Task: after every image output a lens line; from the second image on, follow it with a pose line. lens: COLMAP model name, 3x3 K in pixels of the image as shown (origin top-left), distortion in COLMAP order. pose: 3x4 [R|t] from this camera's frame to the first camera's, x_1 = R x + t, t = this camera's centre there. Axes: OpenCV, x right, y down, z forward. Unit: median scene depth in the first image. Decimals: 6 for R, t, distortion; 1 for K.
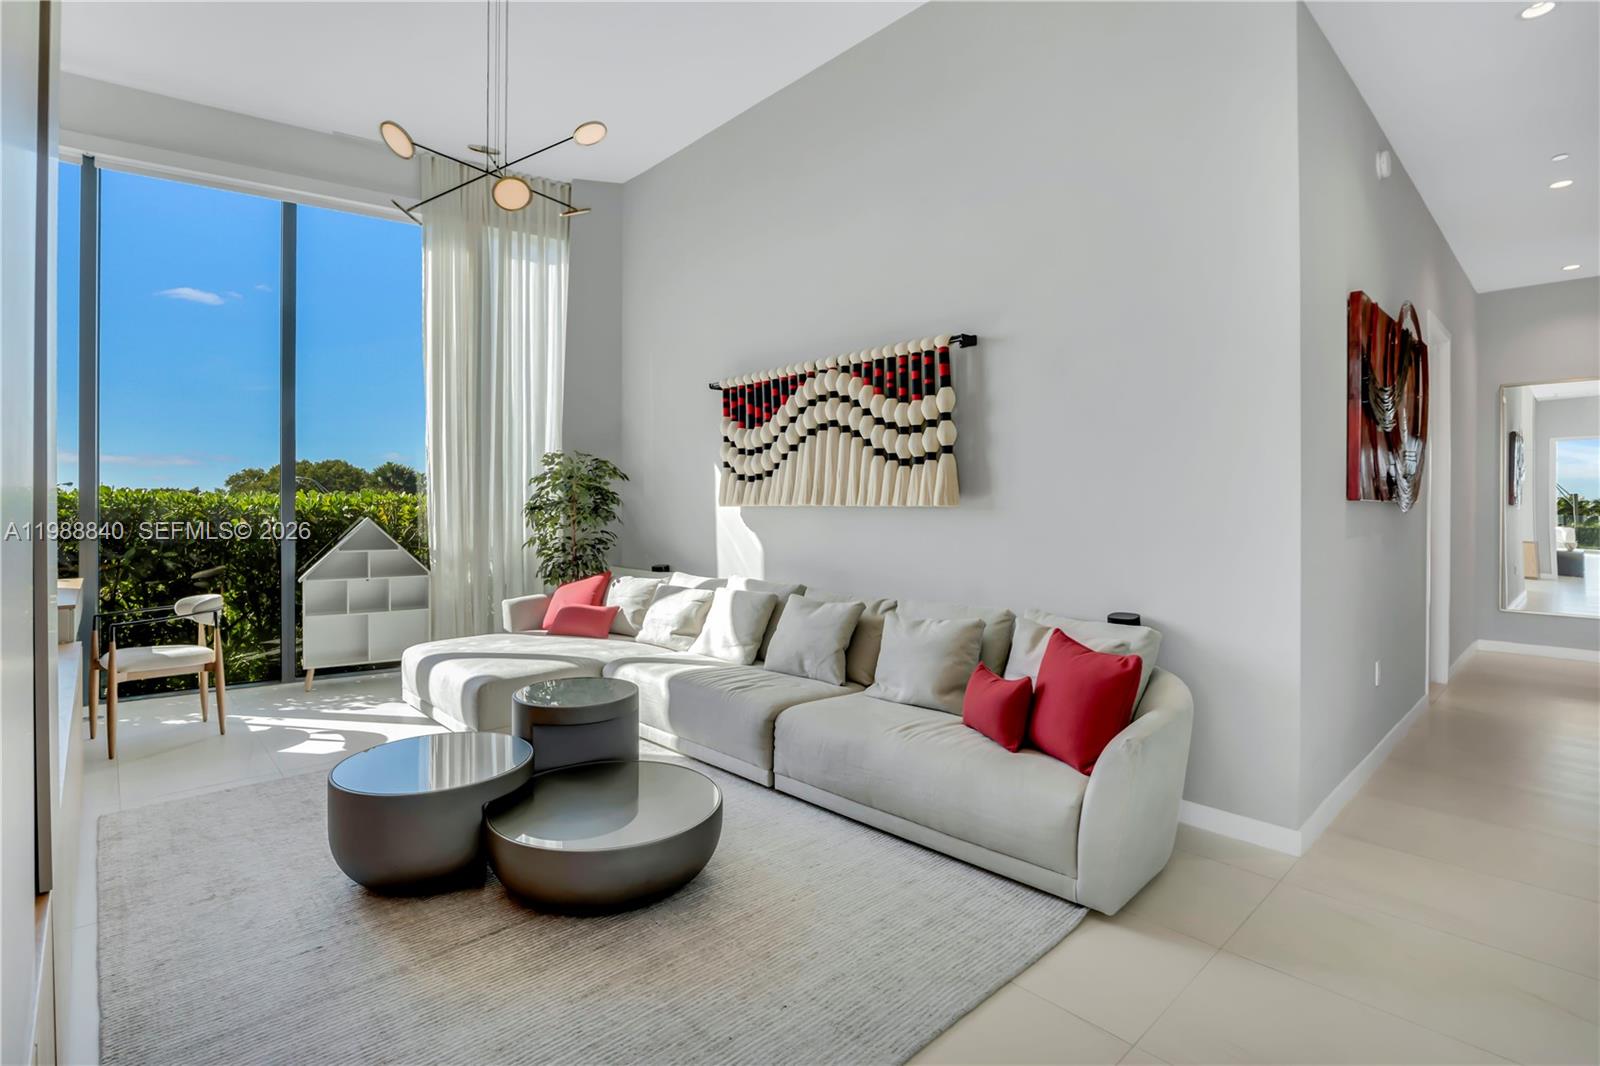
lens RADIAL K [[767.1, 0, 792.1], [0, 767.1, 524.4], [0, 0, 1]] dist [-0.020067, 0.001071]
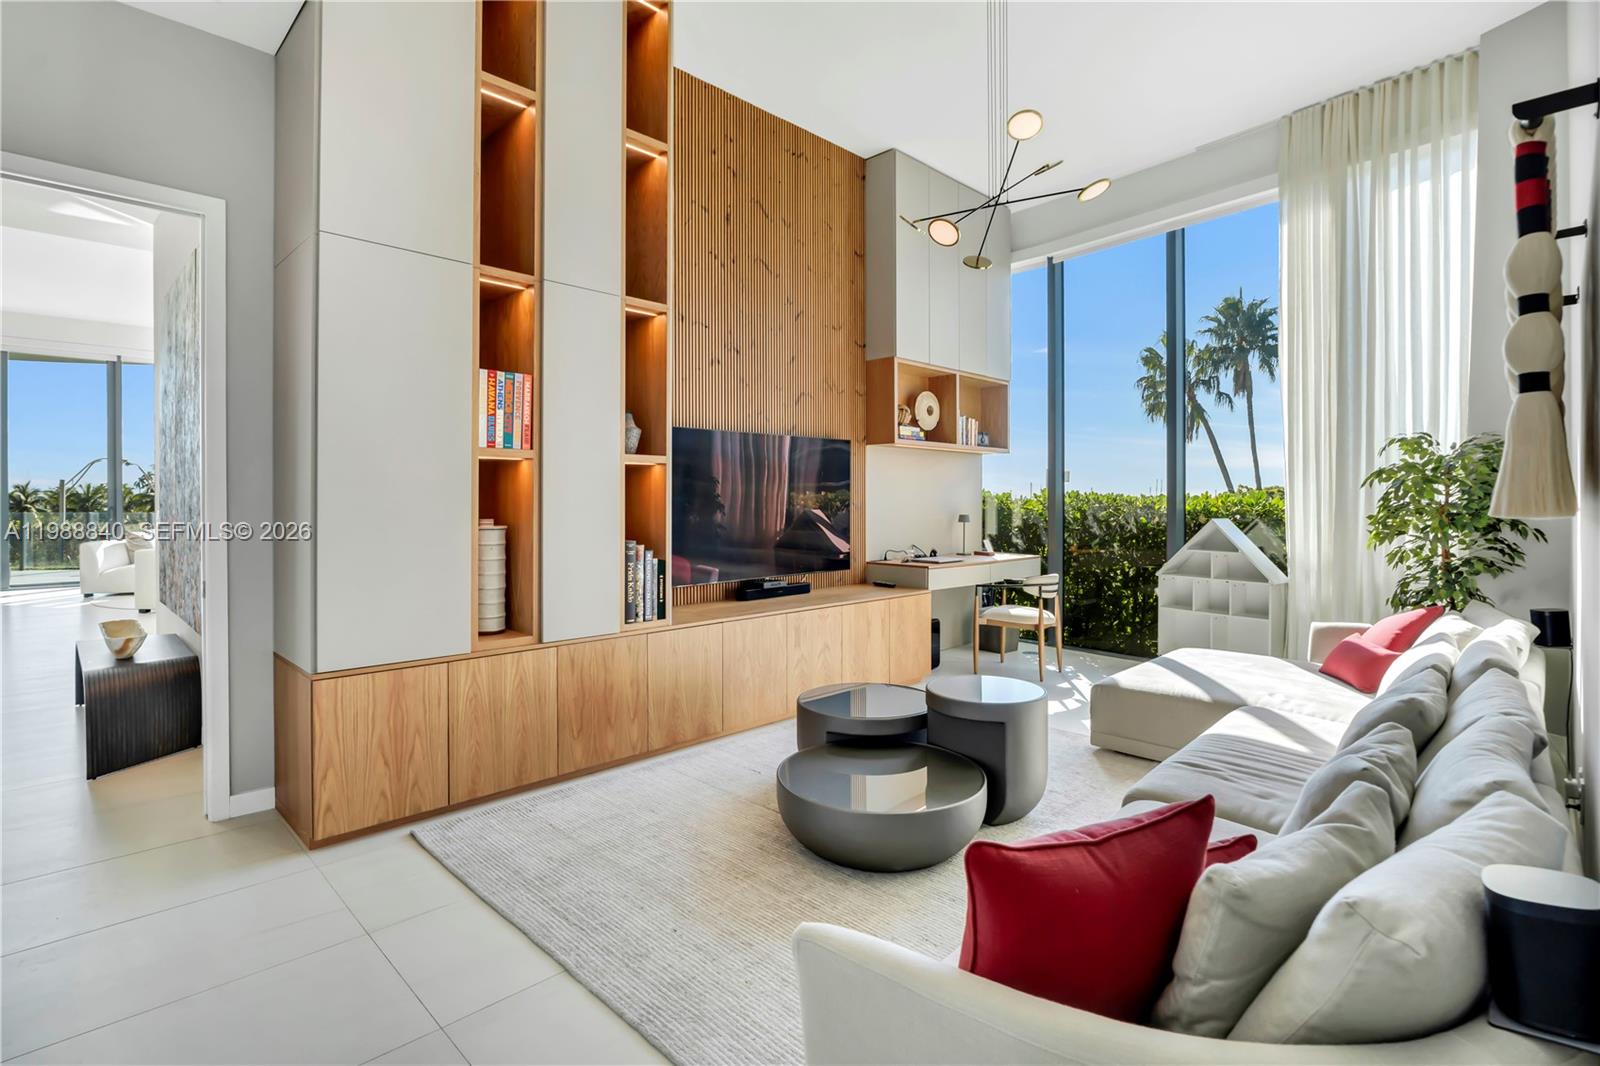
lens RADIAL K [[767.1, 0, 792.1], [0, 767.1, 524.4], [0, 0, 1]] dist [-0.020067, 0.001071]
pose [[0.041223, 0.030402, -0.998687, 0.536729], [-0.030640, 0.999105, 0.029150, -0.017295], [0.998680, 0.029398, 0.042117, 0.513407]]
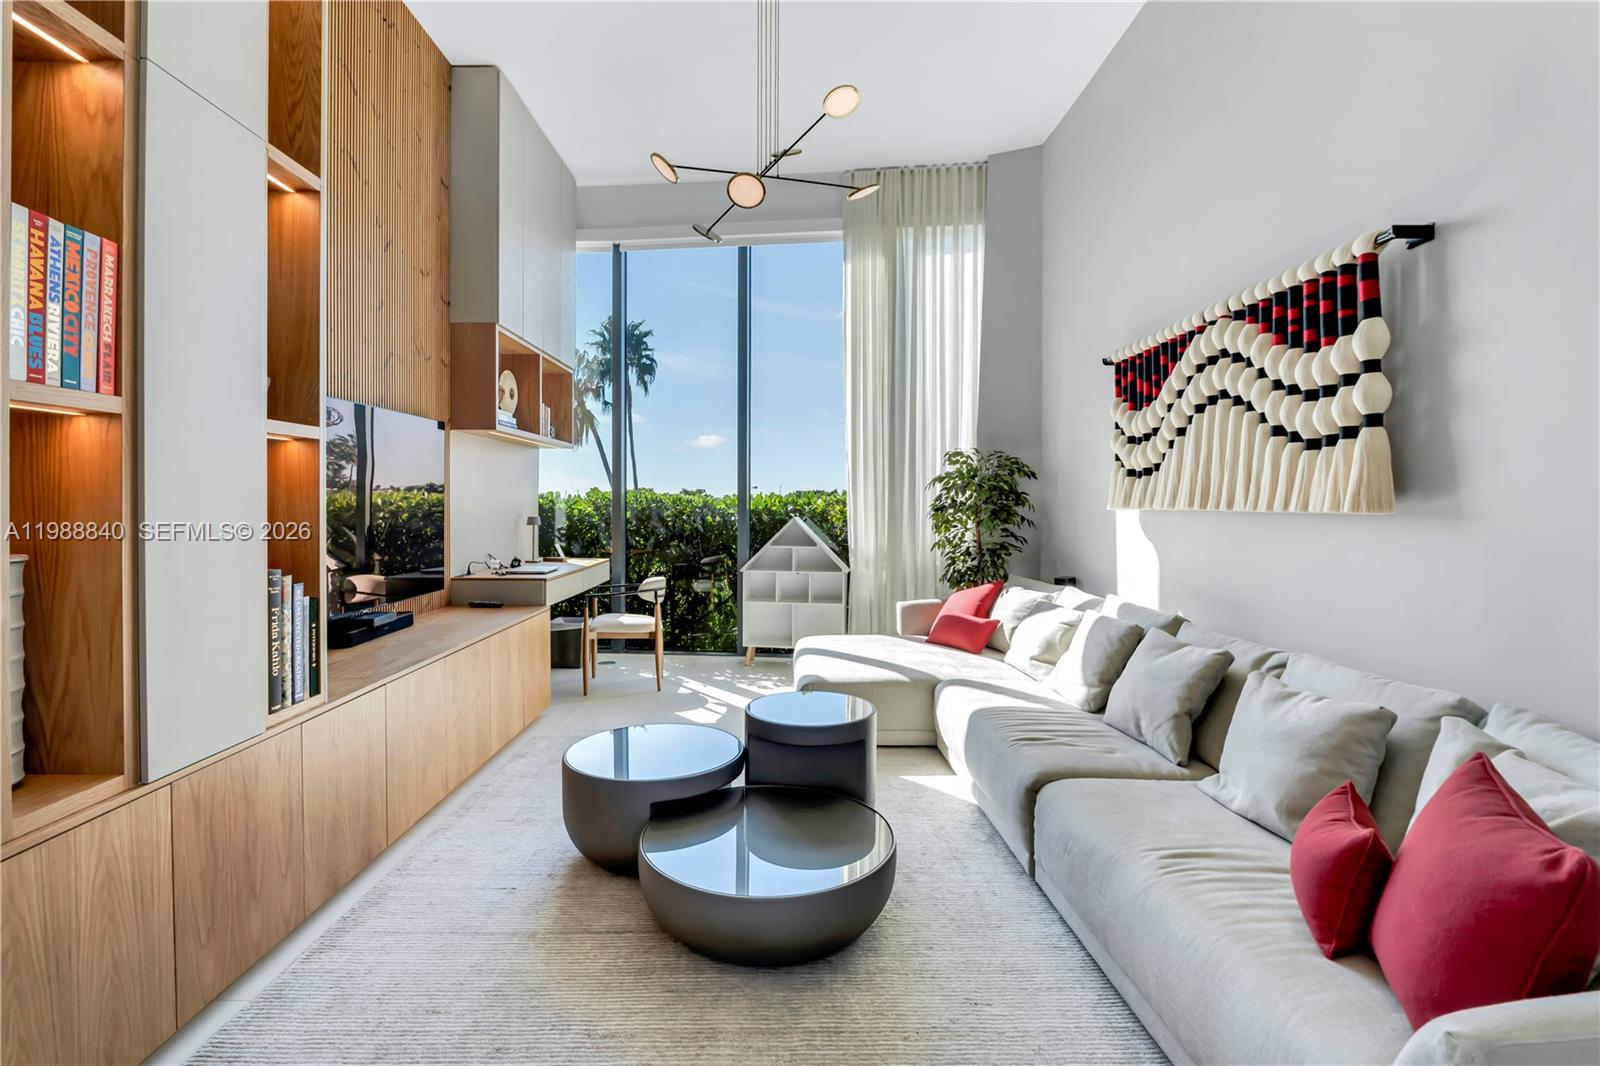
lens RADIAL K [[767.1, 0, 792.1], [0, 767.1, 524.4], [0, 0, 1]] dist [-0.020067, 0.001071]
pose [[0.742096, 0.021380, -0.669953, 0.238958], [-0.021499, 0.999736, 0.008089, -0.008528], [0.669949, 0.008400, 0.742360, 0.216446]]
